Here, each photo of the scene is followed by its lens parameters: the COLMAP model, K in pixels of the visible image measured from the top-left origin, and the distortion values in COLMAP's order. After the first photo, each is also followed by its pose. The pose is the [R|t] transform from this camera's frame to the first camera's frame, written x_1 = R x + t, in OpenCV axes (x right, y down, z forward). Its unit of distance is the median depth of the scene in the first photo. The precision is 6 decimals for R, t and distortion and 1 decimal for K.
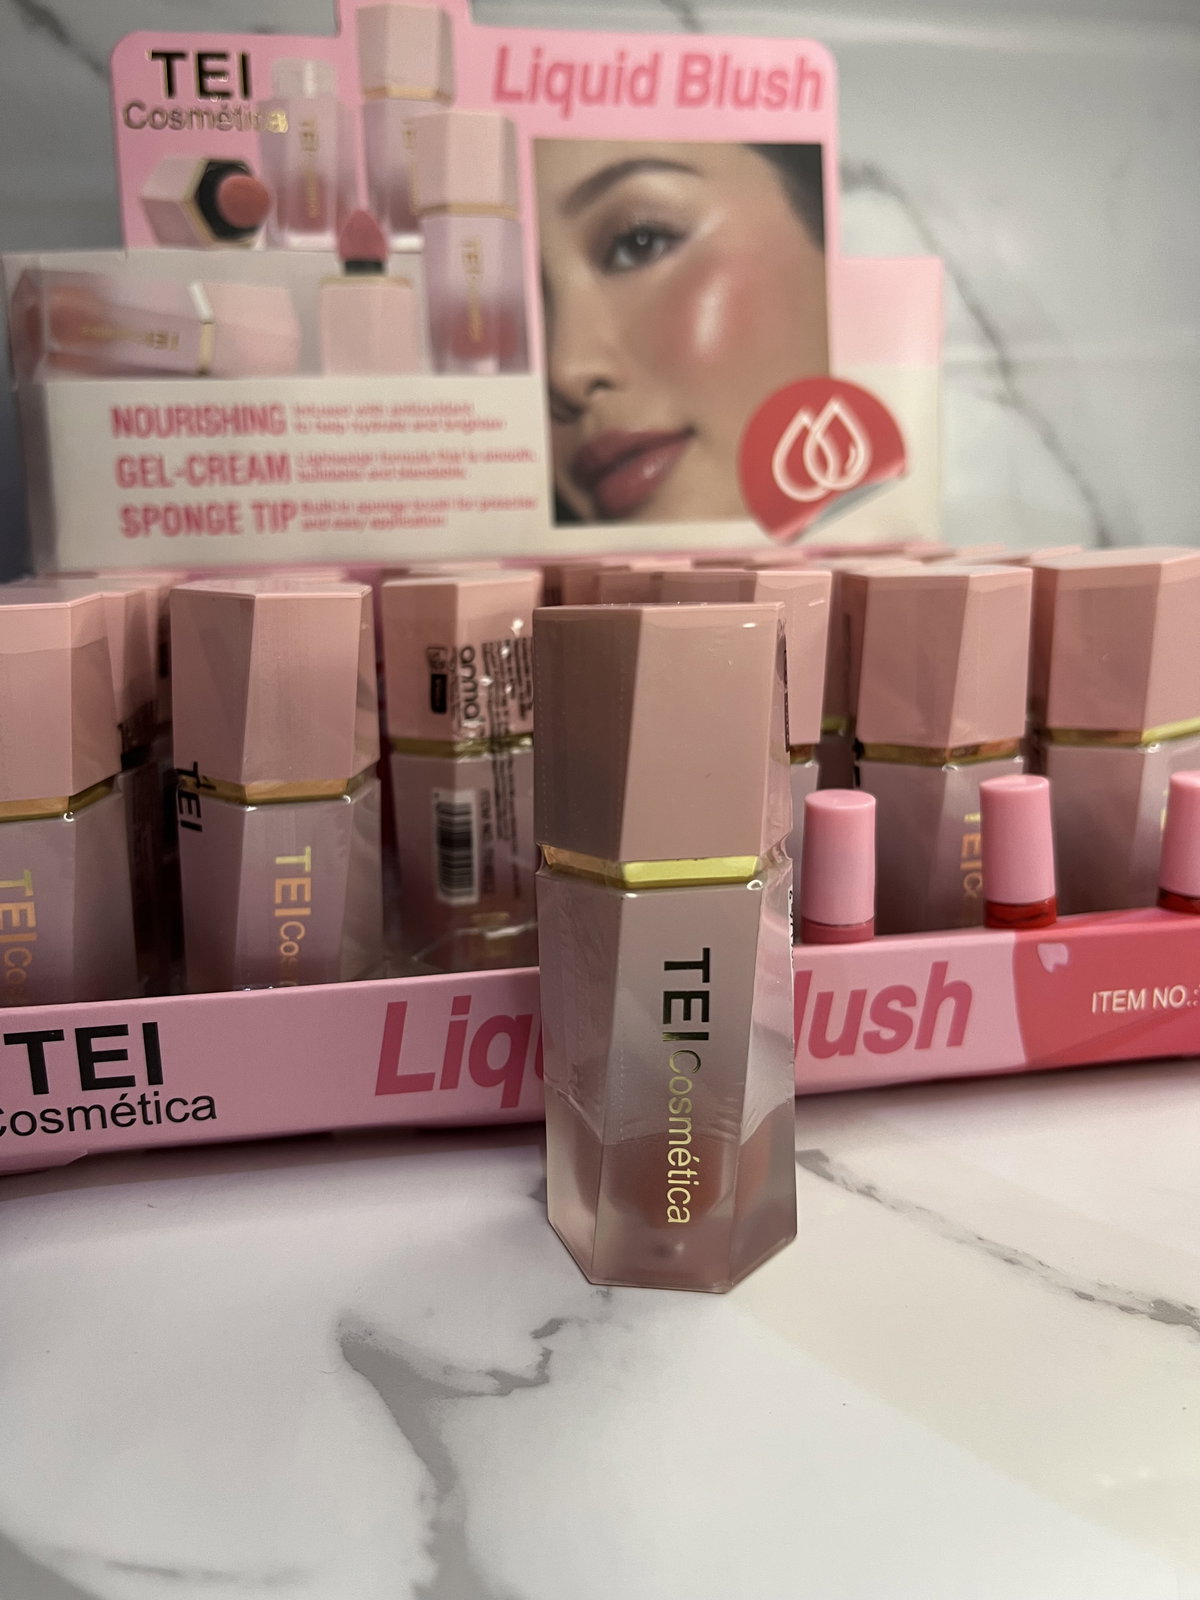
lens RADIAL K [[1261.9, 0, 574.5], [0, 1261.9, 801.9], [0, 0, 1]] dist [-0.010325, -0.041306]
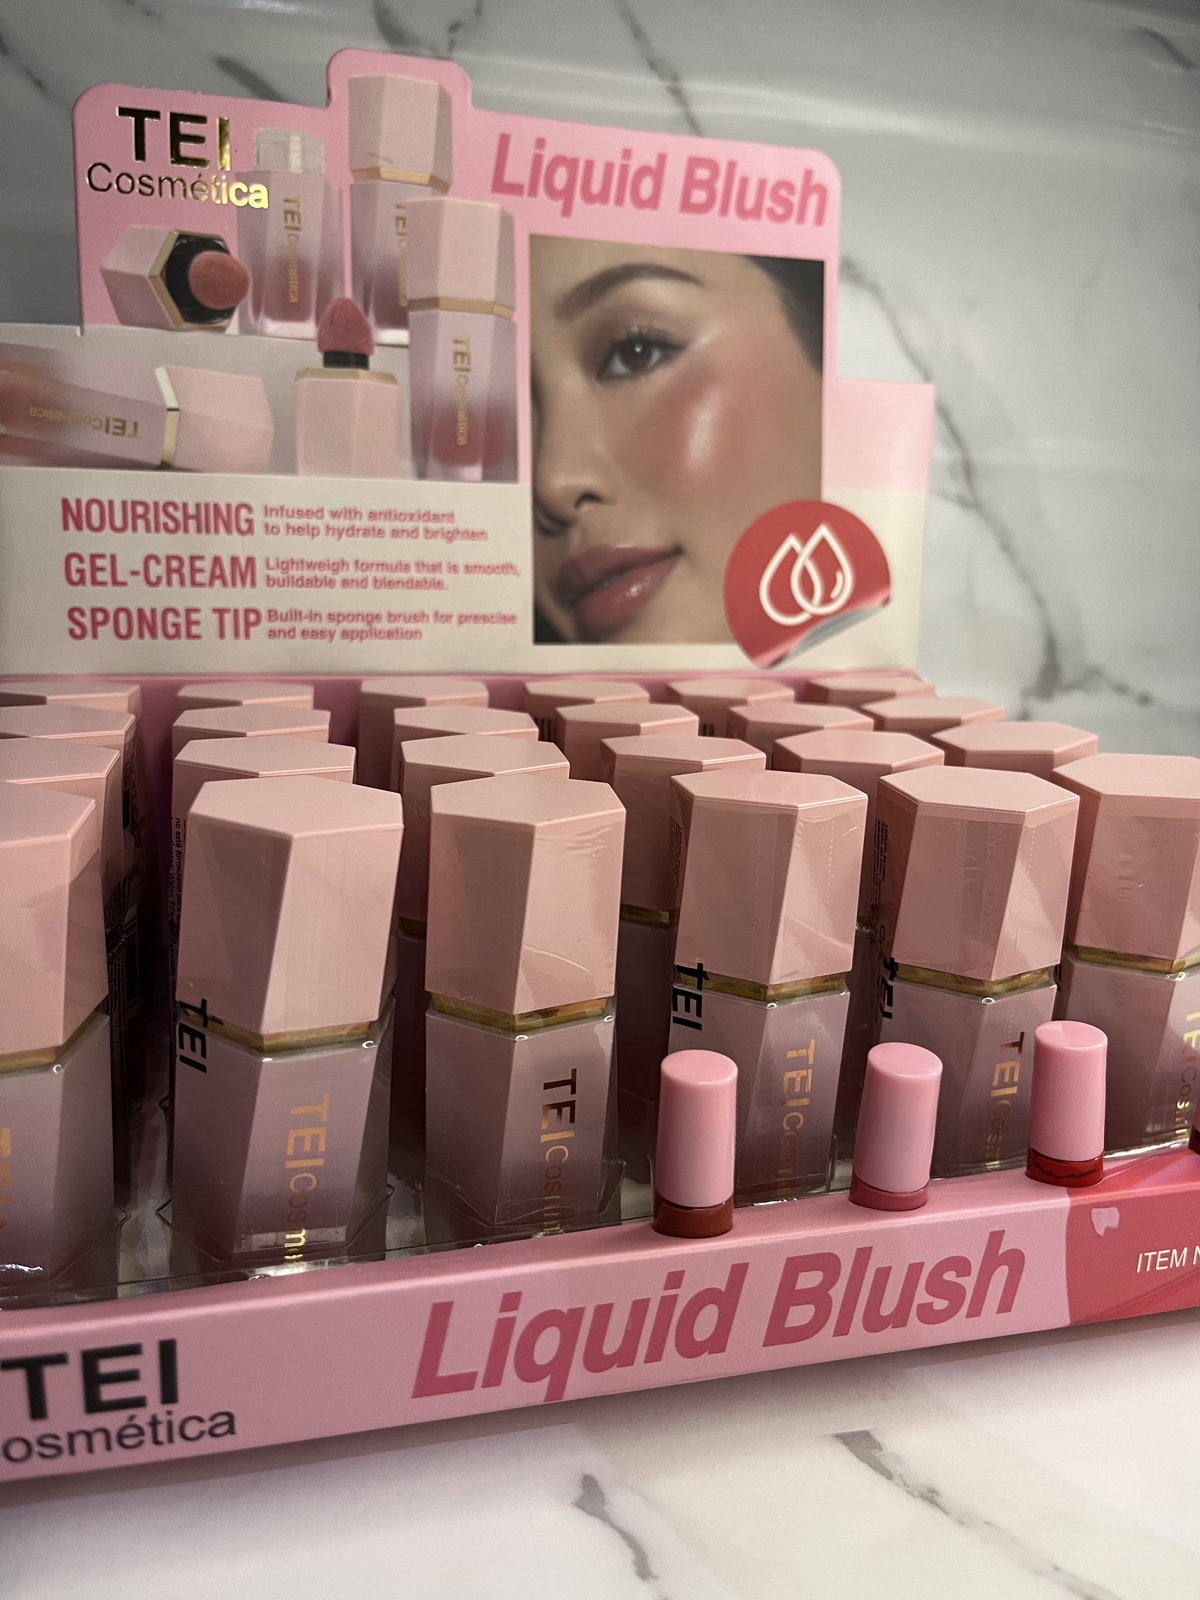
lens RADIAL K [[1270.1, 0, 600.0], [0, 1270.1, 800.0], [0, 0, 1]] dist [-0.014024, -0.002361]
pose [[0.992524, 0.036976, 0.116310, -0.078443], [-0.037756, 0.999277, 0.004509, -0.112560], [-0.116060, -0.008866, 0.993203, 0.043149]]
